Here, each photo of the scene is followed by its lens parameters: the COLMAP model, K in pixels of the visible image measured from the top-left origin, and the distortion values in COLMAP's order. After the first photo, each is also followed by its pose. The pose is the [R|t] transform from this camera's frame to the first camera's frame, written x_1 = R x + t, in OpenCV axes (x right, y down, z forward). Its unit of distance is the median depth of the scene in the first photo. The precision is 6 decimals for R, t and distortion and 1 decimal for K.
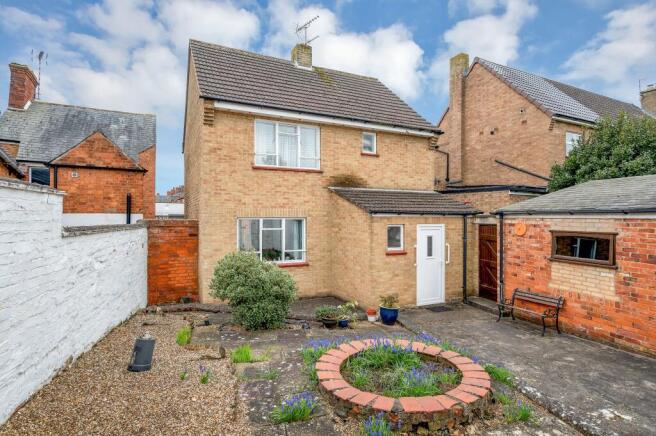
lens RADIAL K [[343.4, 0, 328.0], [0, 343.4, 218.0], [0, 0, 1]] dist [0.001387, 0.000372]
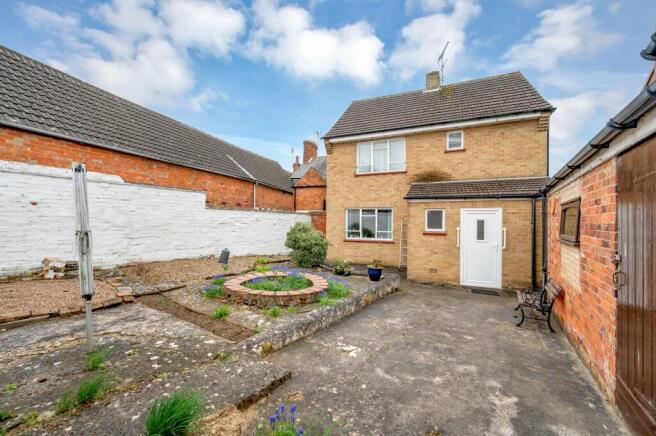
lens RADIAL K [[258.7, 0, 330.0], [0, 258.7, 220.7], [0, 0, 1]] dist [-0.000311, 0.000060]
pose [[0.657809, -0.000219, -0.753184, 0.570366], [-0.008261, 0.999938, -0.007505, 0.063560], [0.753139, 0.011159, 0.657767, 0.157667]]
